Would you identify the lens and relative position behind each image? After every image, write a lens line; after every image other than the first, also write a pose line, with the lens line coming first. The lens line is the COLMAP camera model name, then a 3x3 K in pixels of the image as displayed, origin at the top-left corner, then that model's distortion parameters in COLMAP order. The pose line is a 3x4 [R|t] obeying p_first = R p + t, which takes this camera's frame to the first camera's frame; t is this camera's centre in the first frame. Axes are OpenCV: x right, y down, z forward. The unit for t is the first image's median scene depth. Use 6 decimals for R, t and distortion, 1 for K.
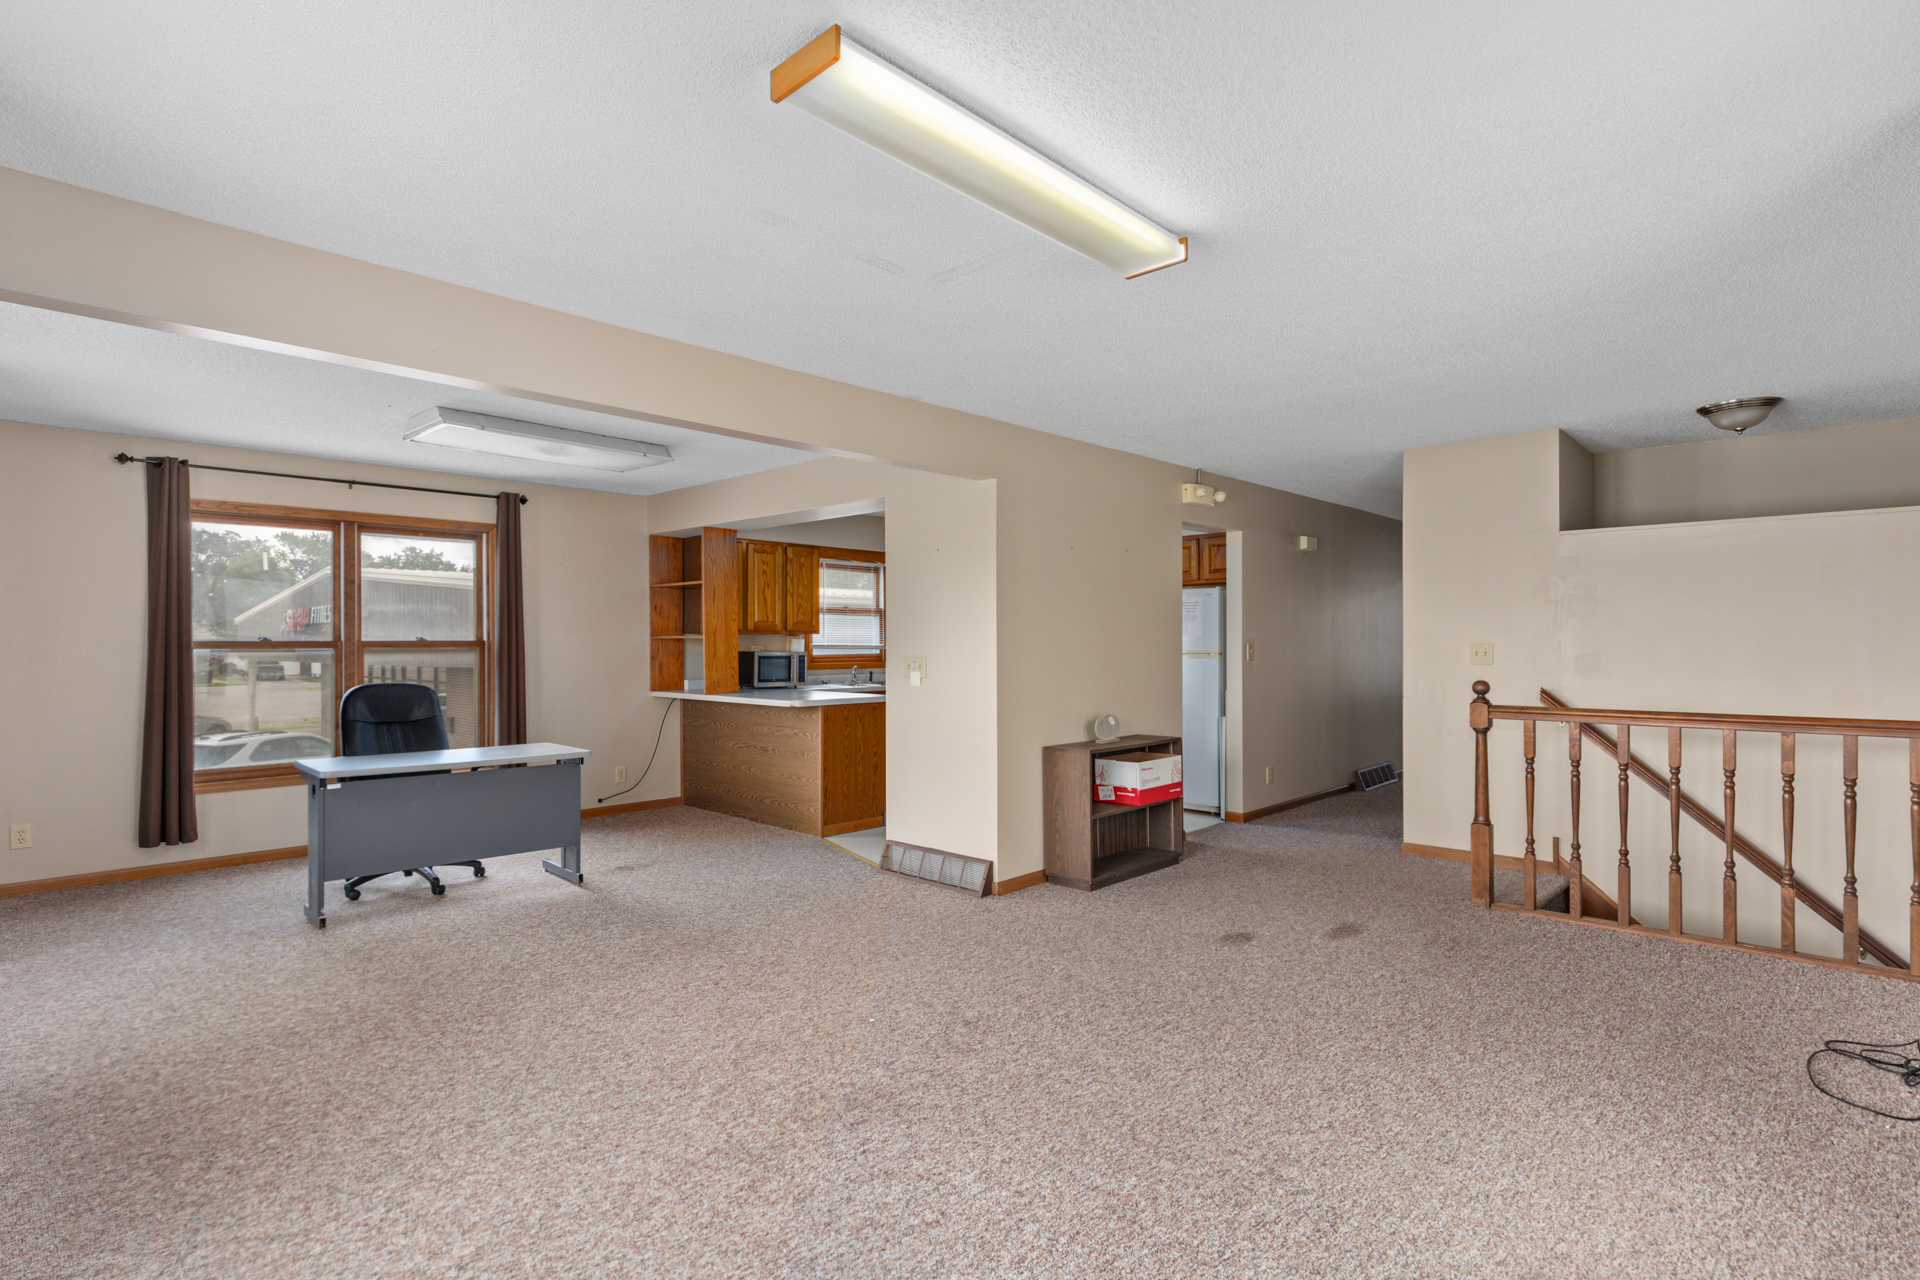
lens RADIAL K [[942.9, 0, 963.0], [0, 942.9, 646.1], [0, 0, 1]] dist [0.002672, -0.000786]
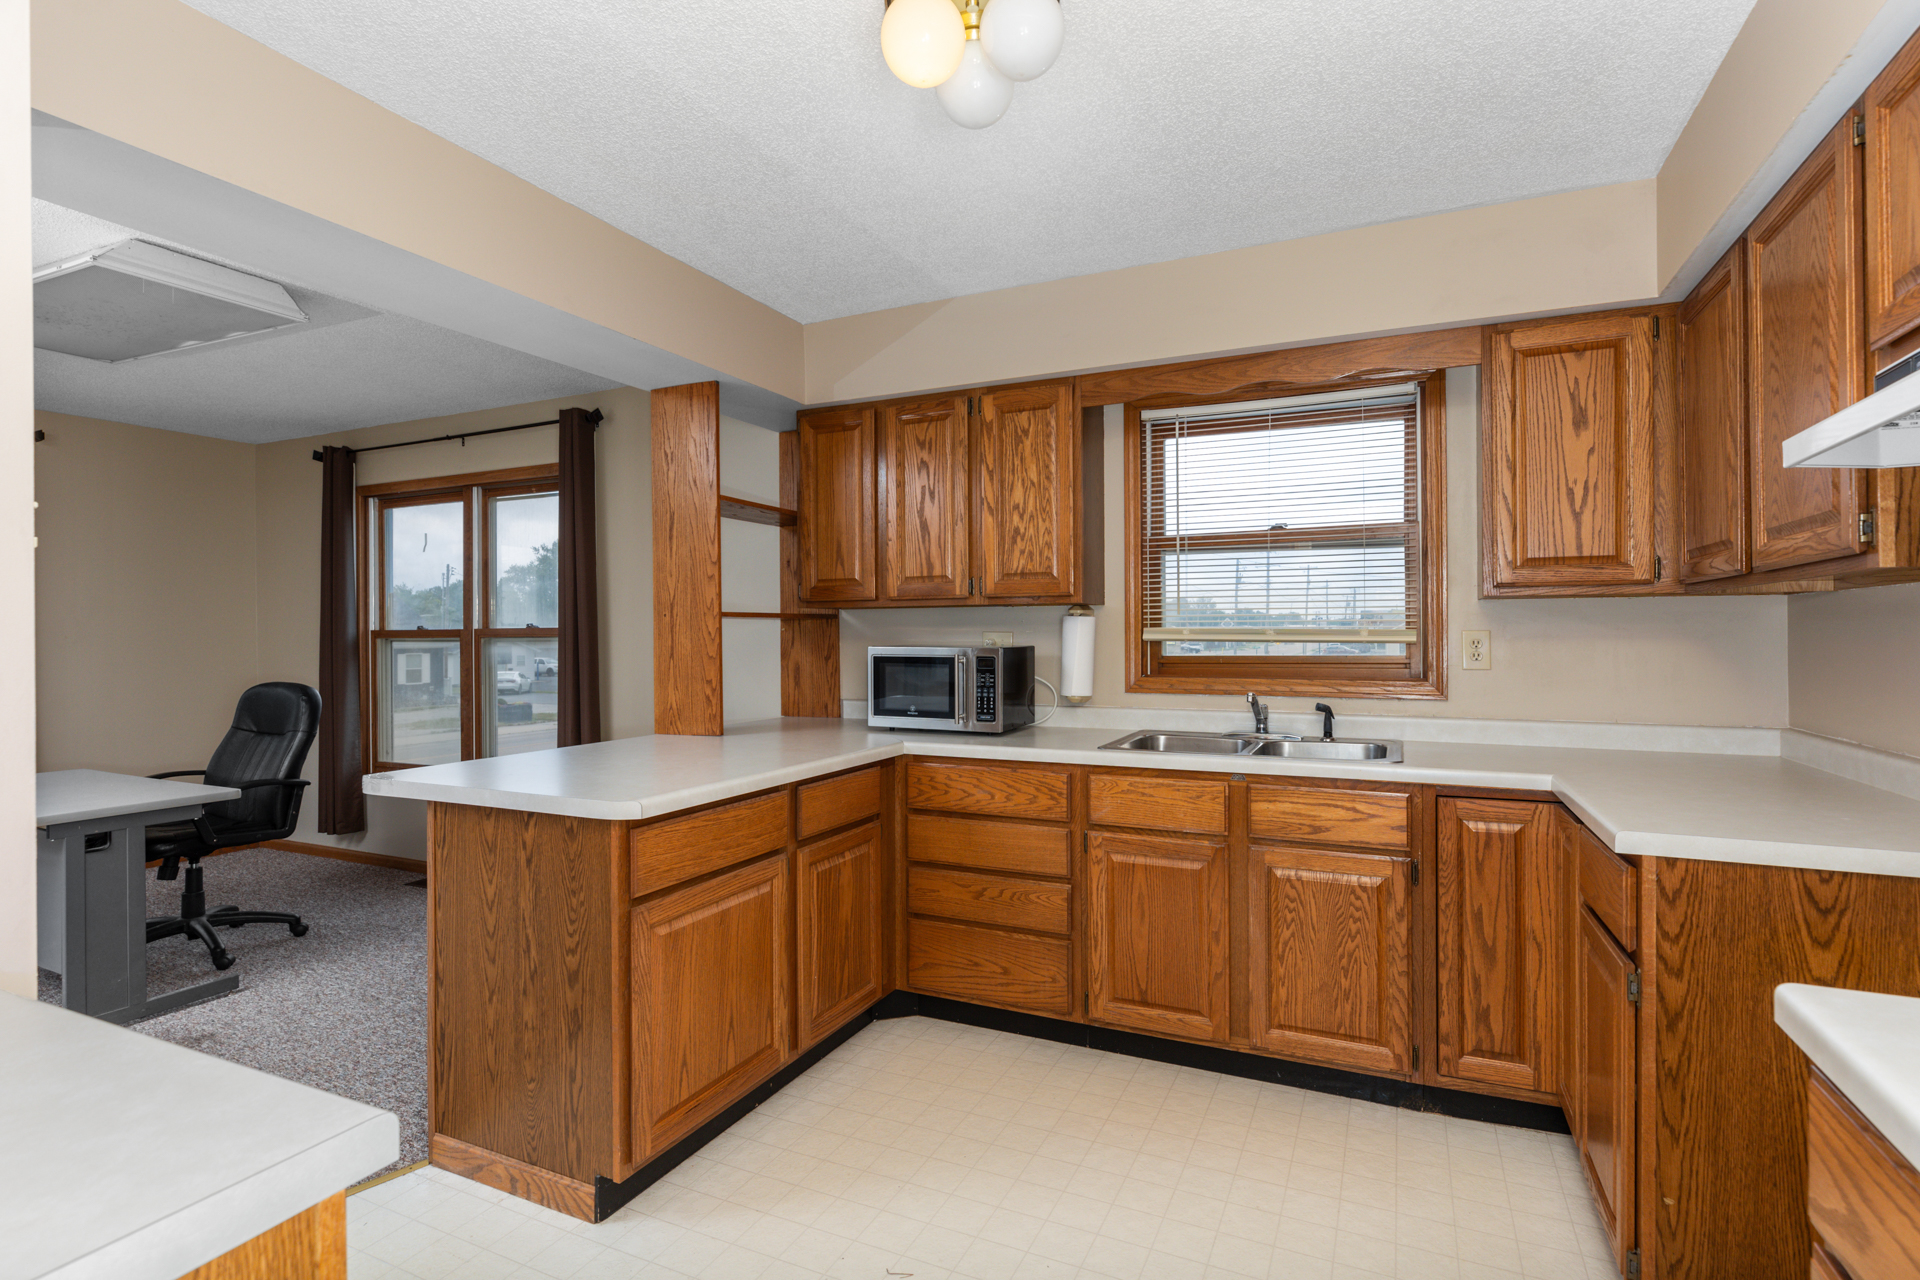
lens RADIAL K [[942.9, 0, 961.6], [0, 942.9, 634.1], [0, 0, 1]] dist [0.002672, -0.000786]
pose [[0.316988, 0.000449, -0.948430, 0.214111], [0.001657, 0.999998, 0.001027, -0.000399], [0.948428, -0.001897, 0.316986, 0.891983]]
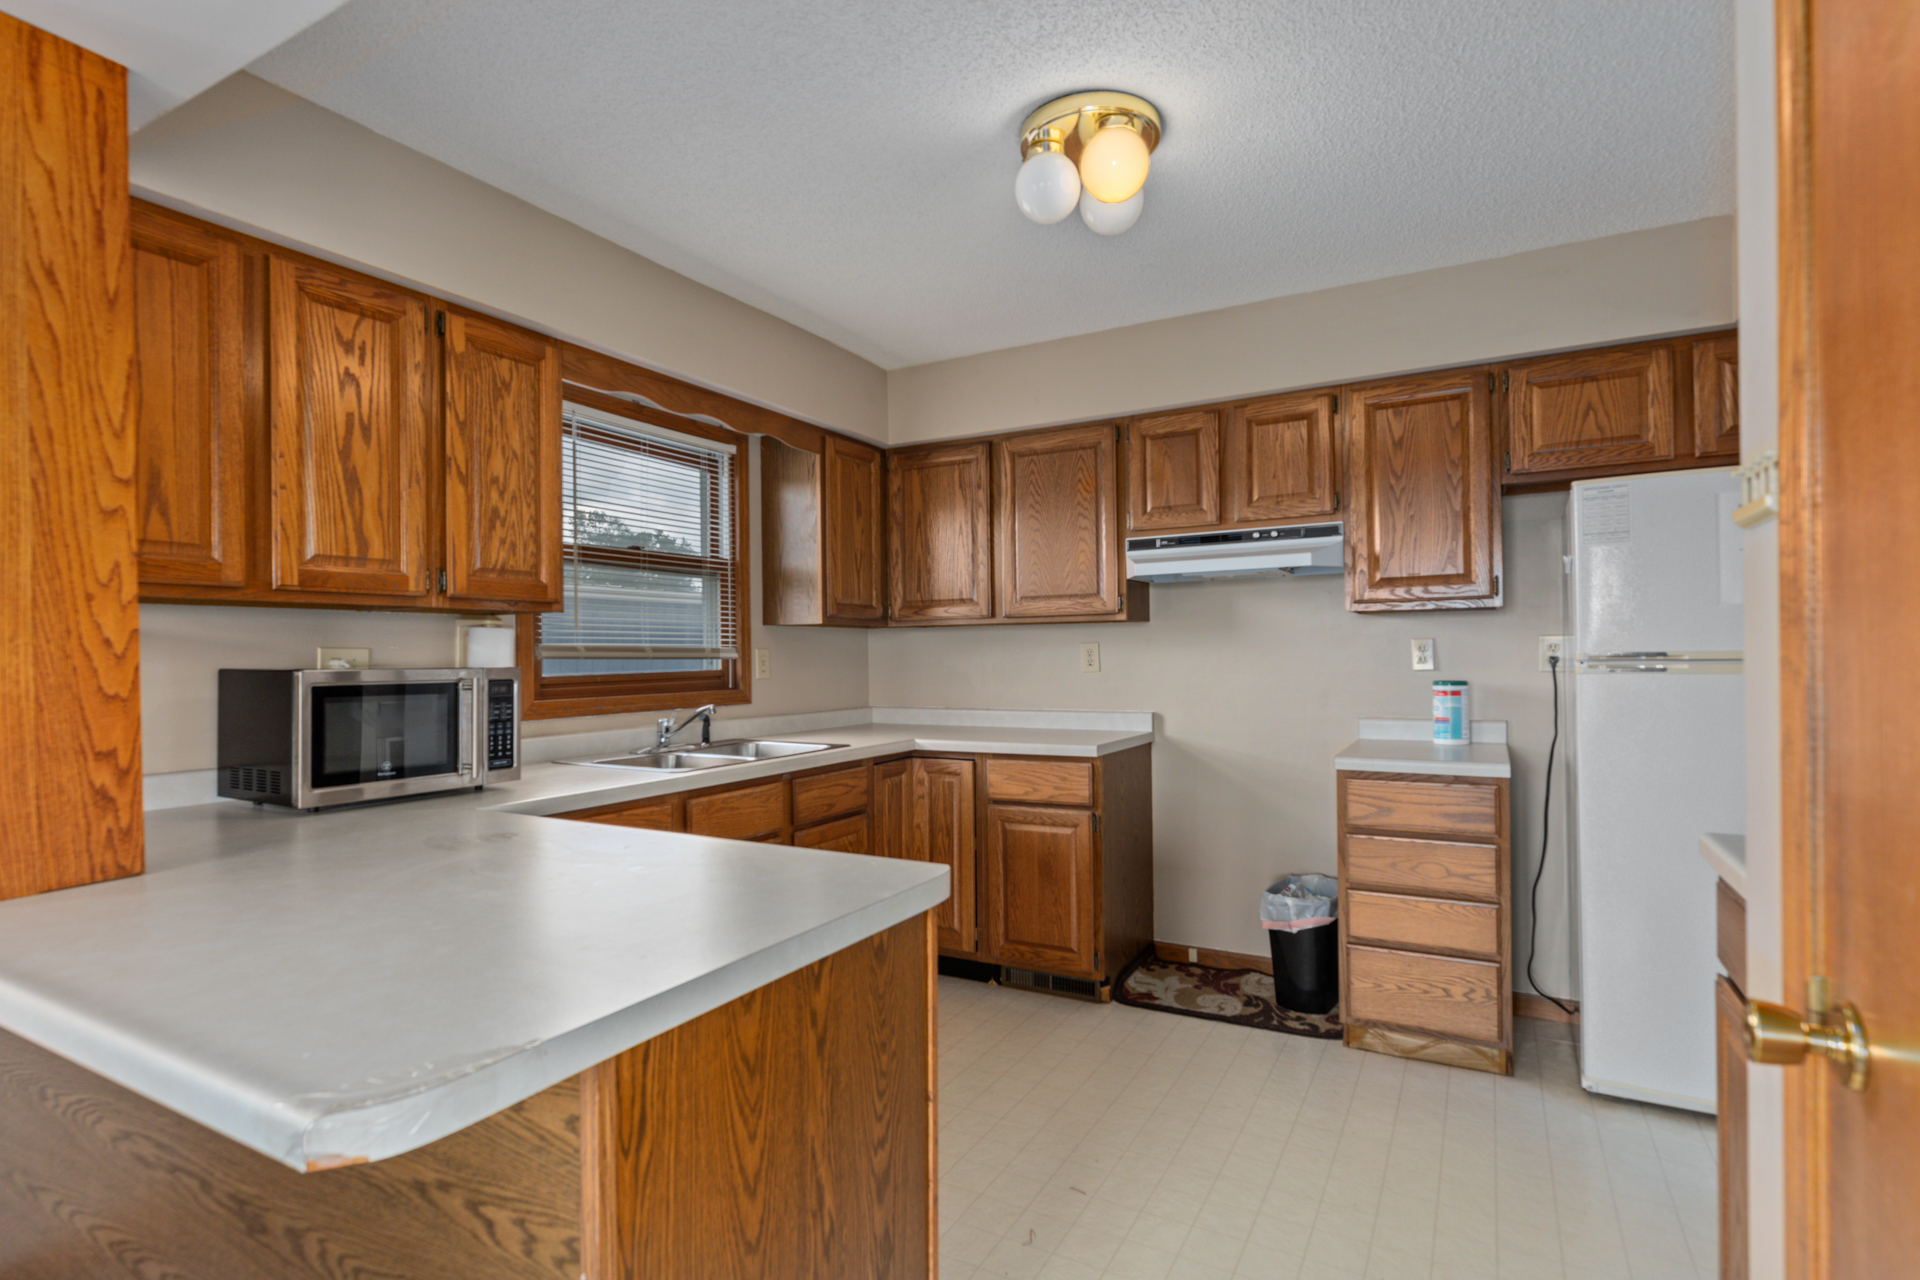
lens RADIAL K [[942.9, 0, 959.3], [0, 942.9, 647.7], [0, 0, 1]] dist [0.002672, -0.000786]
pose [[0.967138, -0.006934, 0.254158, -0.110812], [0.009532, 0.999914, -0.008993, 0.003805], [-0.254074, 0.011120, 0.967121, 0.701421]]
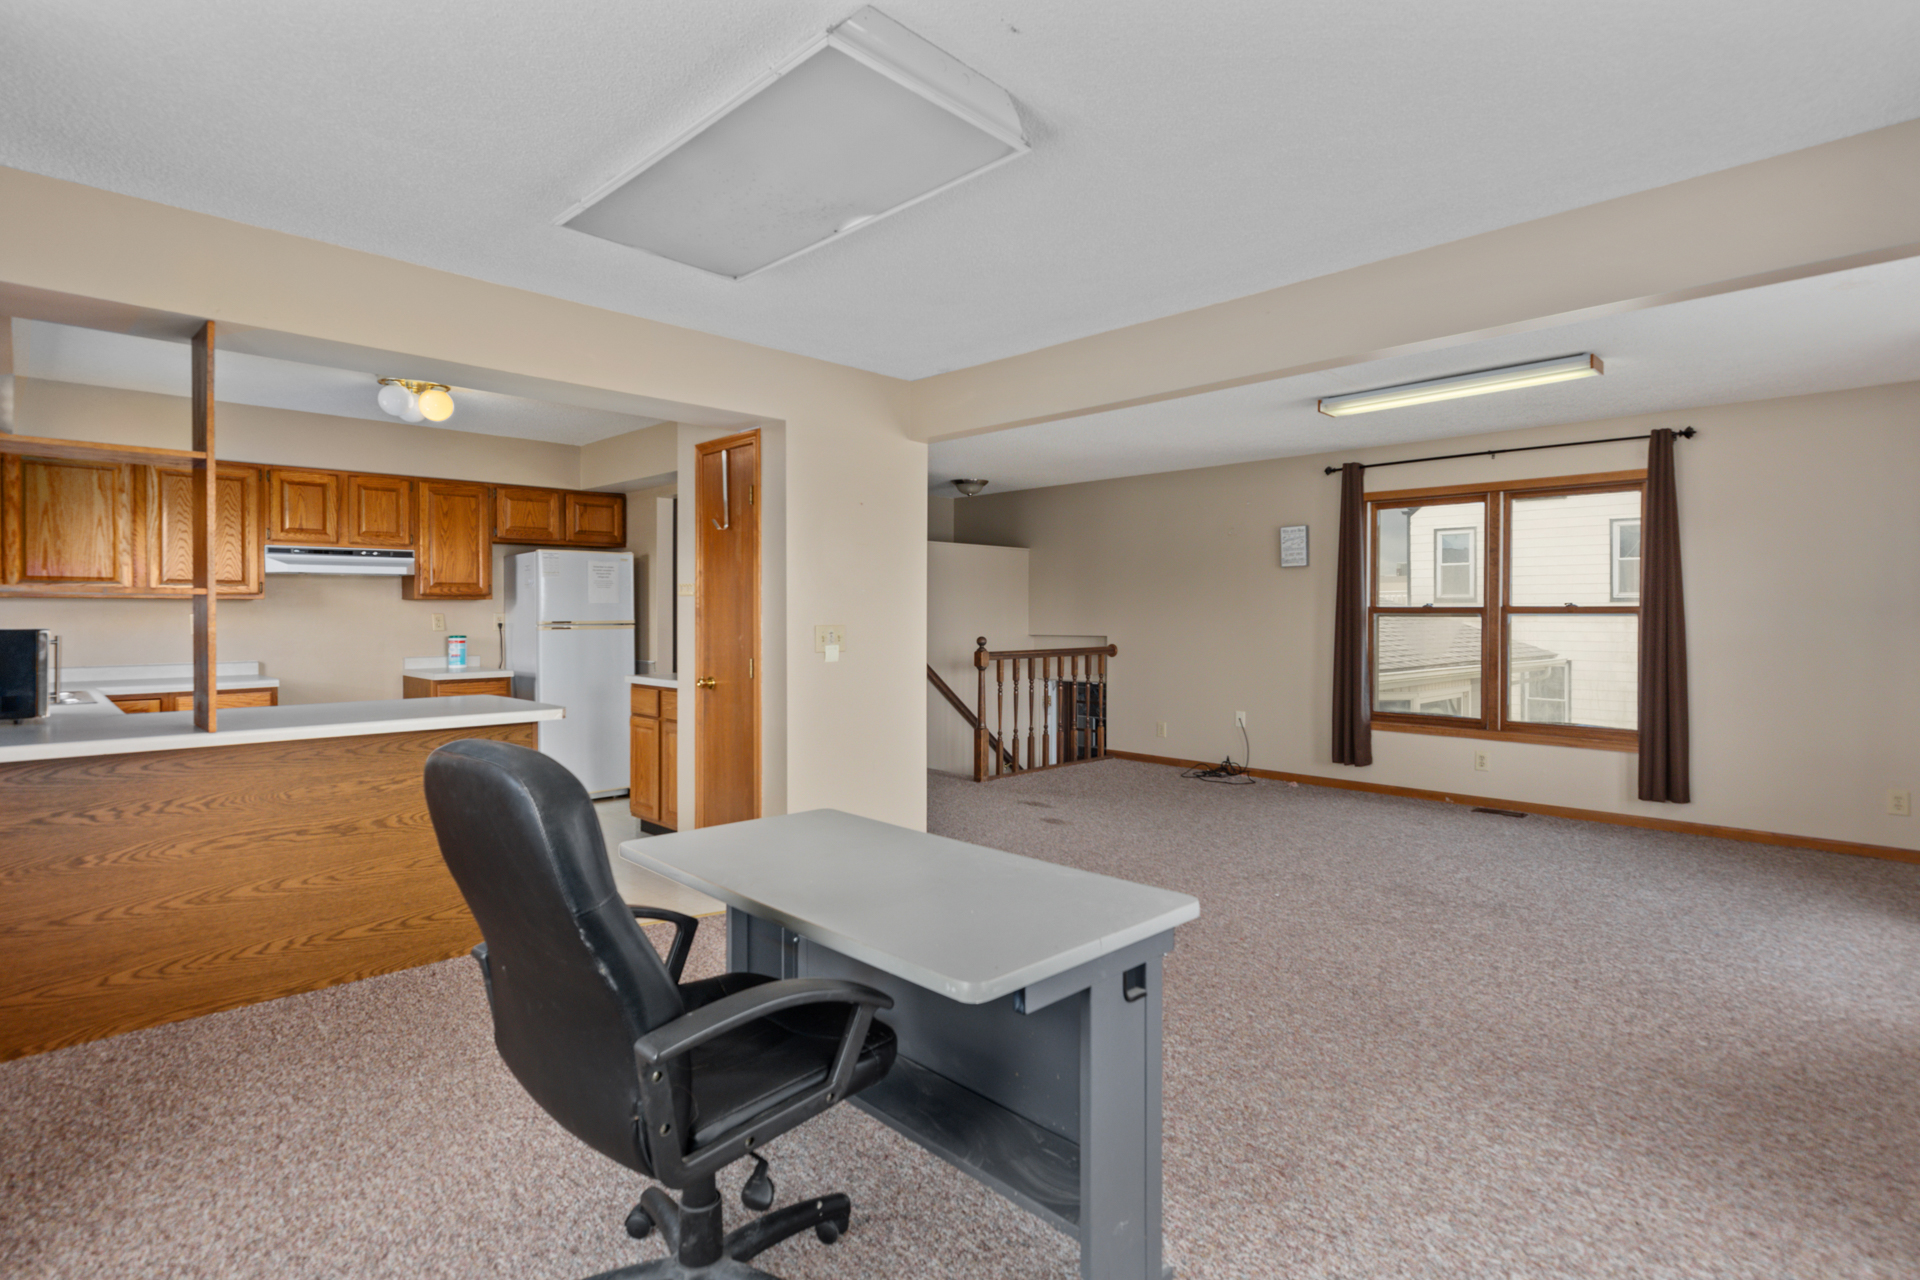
lens RADIAL K [[942.9, 0, 951.9], [0, 942.9, 625.3], [0, 0, 1]] dist [0.002672, -0.000786]
pose [[0.027670, -0.010575, 0.999561, -0.604633], [0.003298, 0.999940, 0.010488, 0.000667], [-0.999612, 0.003006, 0.027703, 0.598570]]
